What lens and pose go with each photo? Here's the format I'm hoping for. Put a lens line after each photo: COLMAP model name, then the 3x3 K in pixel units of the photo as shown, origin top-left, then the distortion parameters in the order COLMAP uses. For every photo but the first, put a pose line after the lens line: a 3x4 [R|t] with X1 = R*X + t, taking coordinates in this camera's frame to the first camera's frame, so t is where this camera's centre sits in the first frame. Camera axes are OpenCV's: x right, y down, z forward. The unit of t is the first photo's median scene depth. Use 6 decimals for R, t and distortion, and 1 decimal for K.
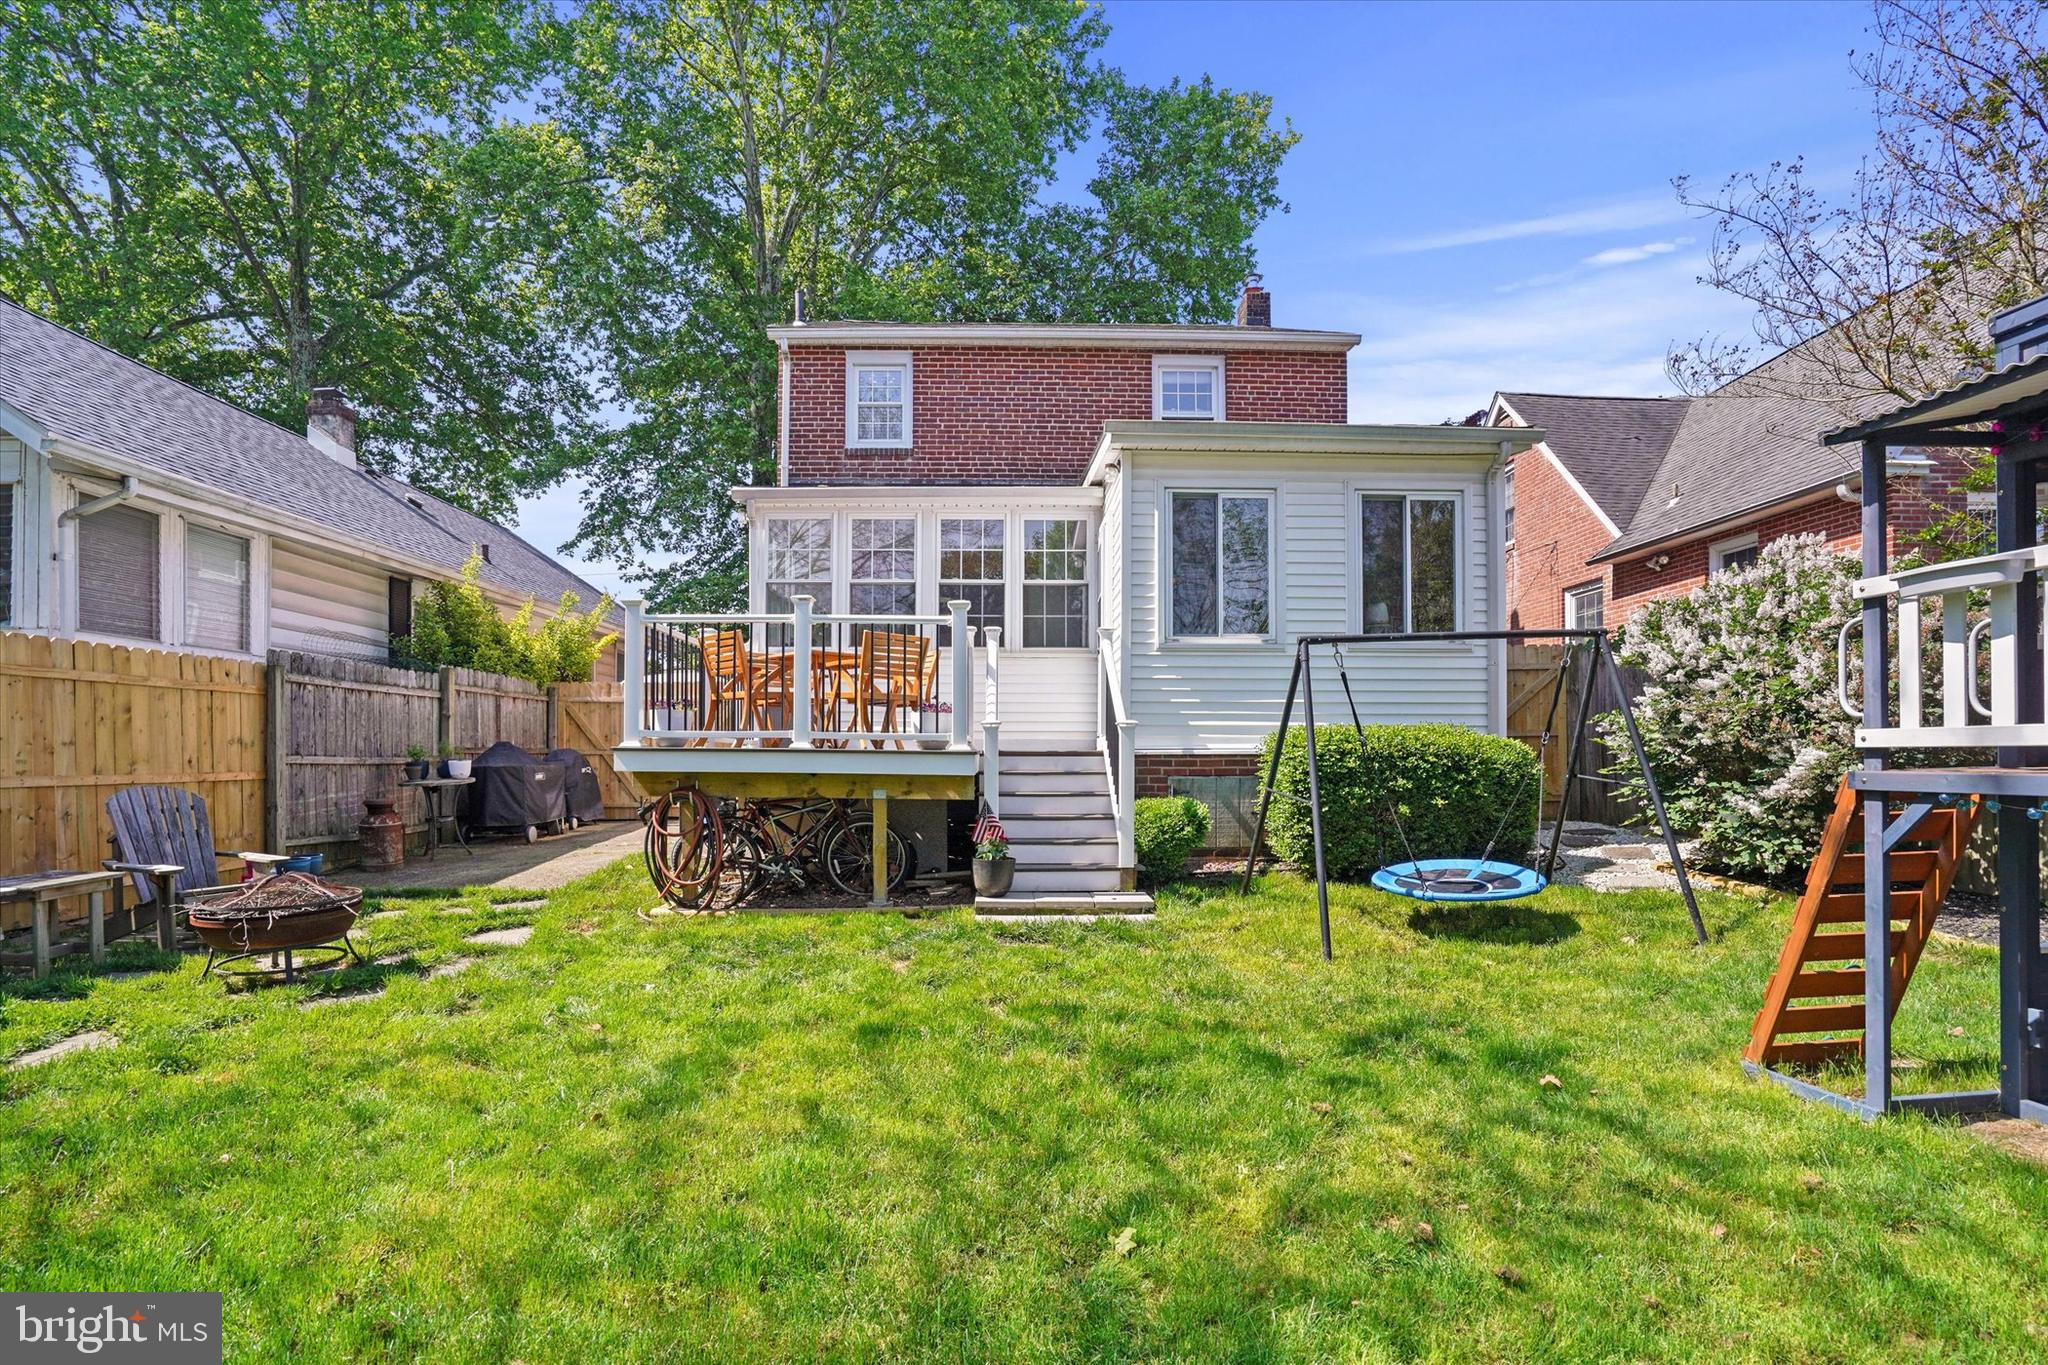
lens RADIAL K [[982.6, 0, 1022.1], [0, 982.6, 742.7], [0, 0, 1]] dist [-0.030244, 0.000149]
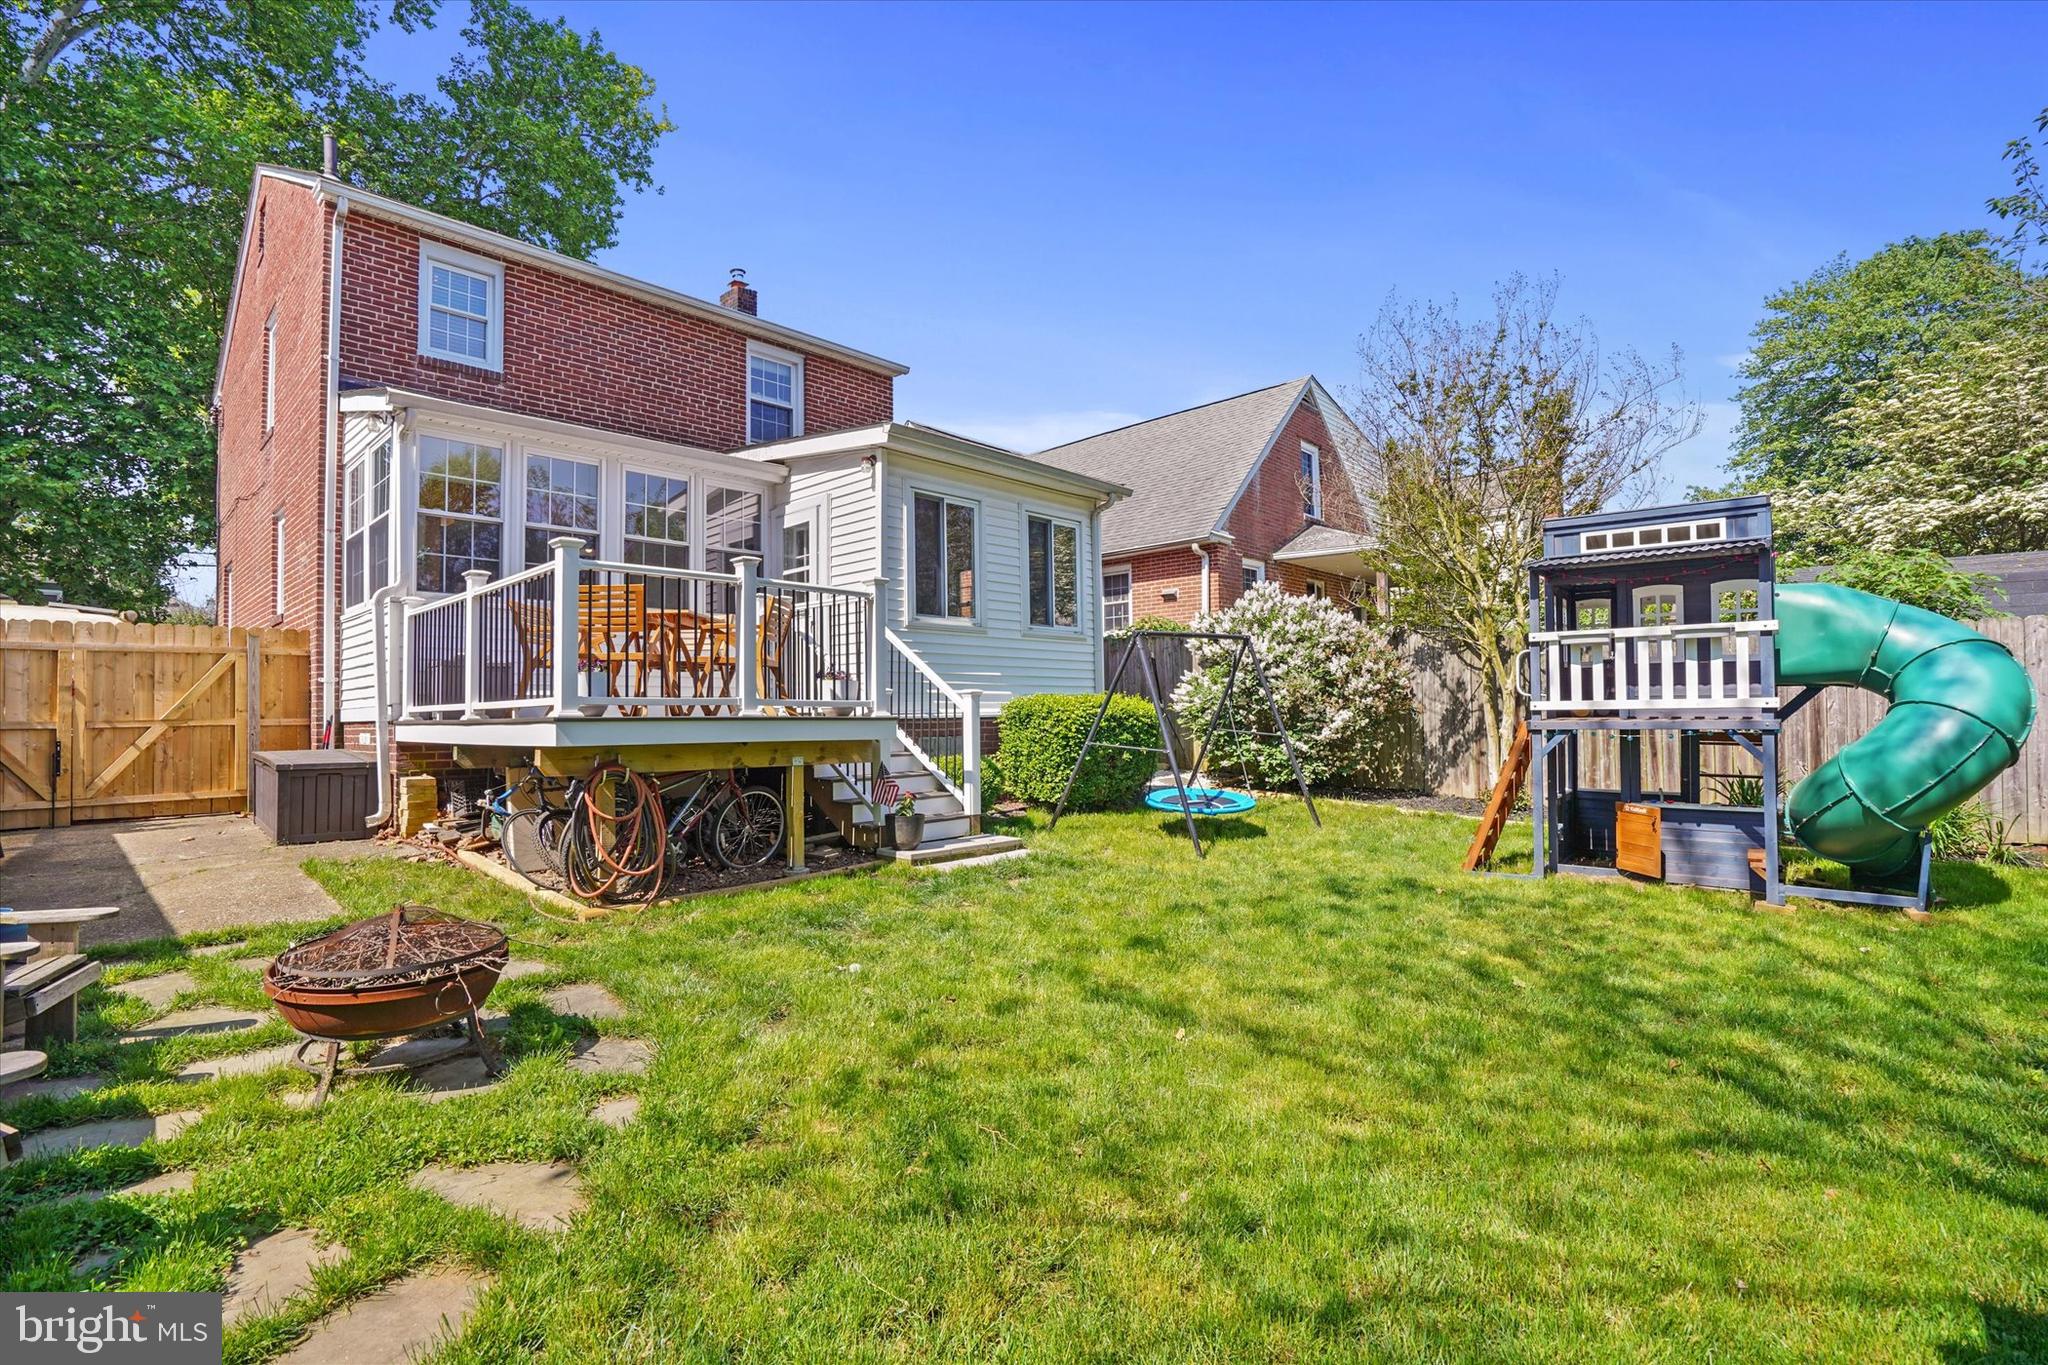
lens RADIAL K [[959.6, 0, 1009.3], [0, 959.6, 688.4], [0, 0, 1]] dist [-0.057871, 0.028389]
pose [[0.705220, 0.010334, 0.708913, -0.556395], [0.003612, 0.999828, -0.018168, -0.002666], [-0.708979, 0.015373, 0.705062, 0.128299]]
